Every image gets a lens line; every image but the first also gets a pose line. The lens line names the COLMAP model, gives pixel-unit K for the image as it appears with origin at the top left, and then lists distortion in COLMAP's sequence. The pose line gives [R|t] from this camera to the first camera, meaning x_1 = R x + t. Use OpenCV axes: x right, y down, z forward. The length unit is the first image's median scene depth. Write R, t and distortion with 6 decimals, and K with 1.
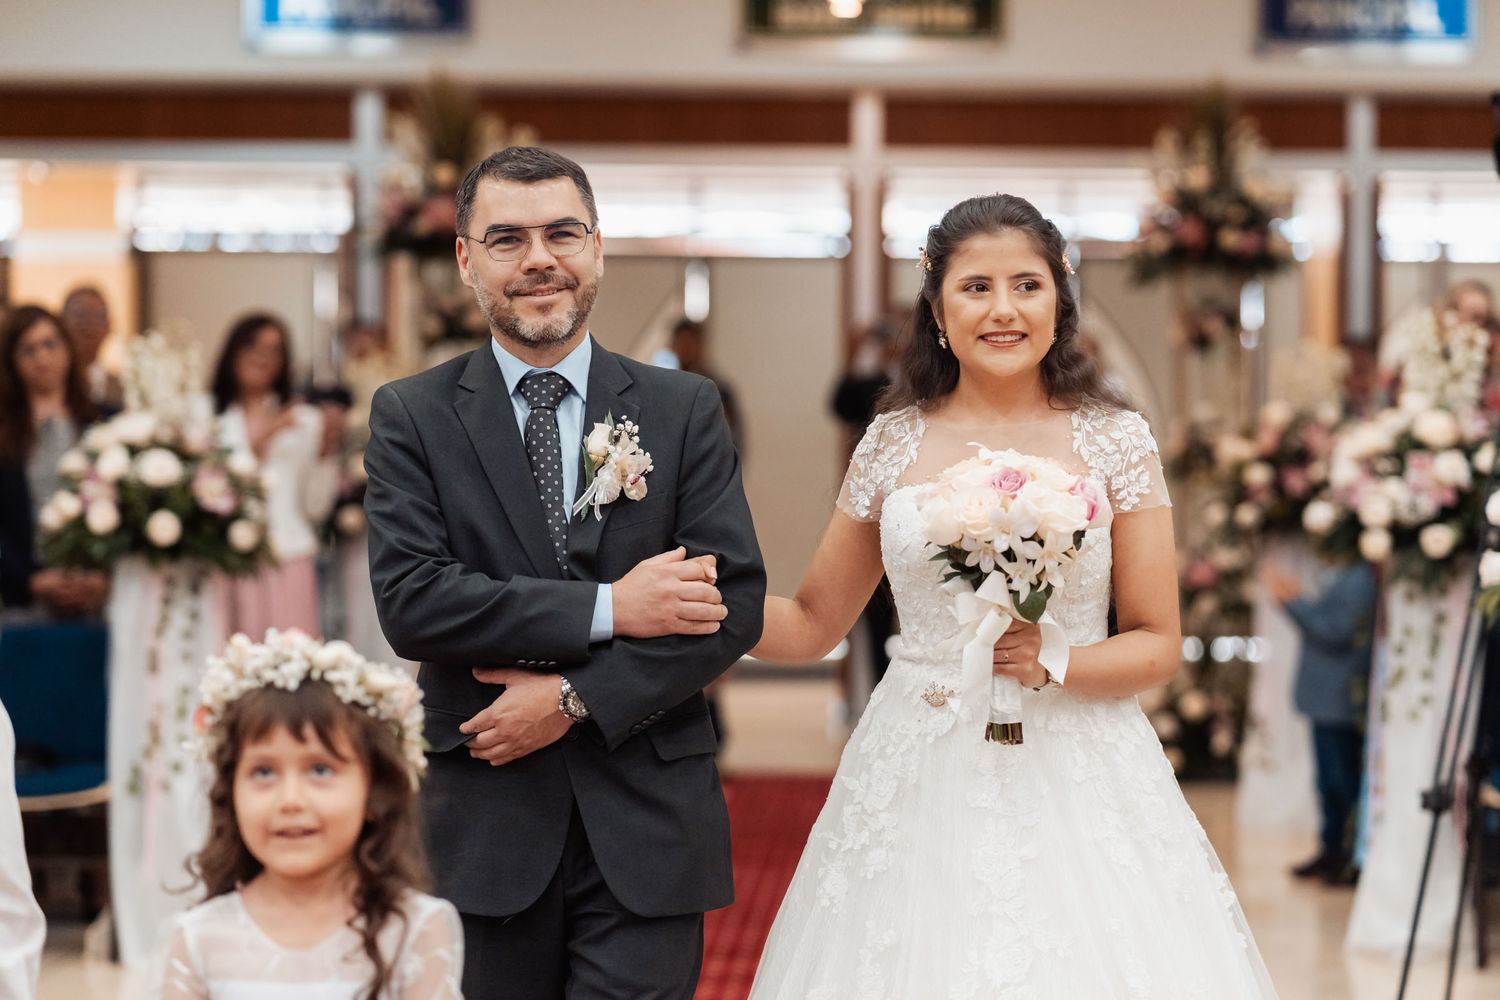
lens RADIAL K [[4222.4, 0, 750.0], [0, 4222.4, 500.0], [0, 0, 1]] dist [1.338500, -25.912687]
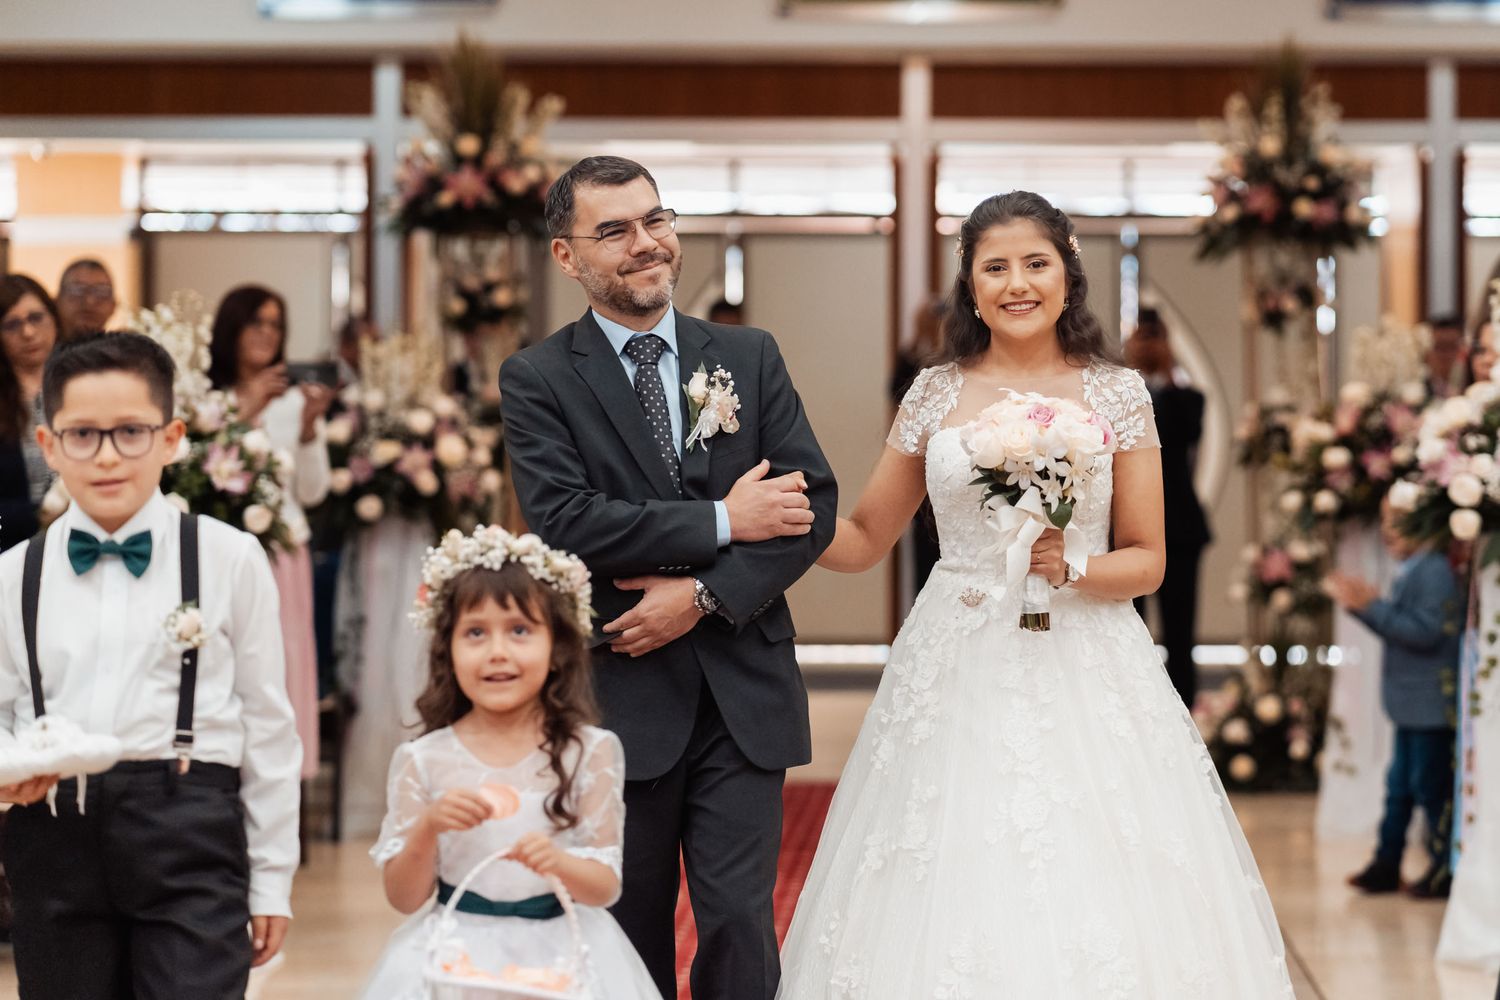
lens RADIAL K [[4222.4, 0, 750.0], [0, 4222.4, 500.0], [0, 0, 1]] dist [1.338500, -25.912687]
pose [[0.999913, 0.008758, 0.009827, -0.032568], [-0.008799, 0.999953, 0.004127, 0.013378], [-0.009790, -0.004213, 0.999943, -0.228404]]
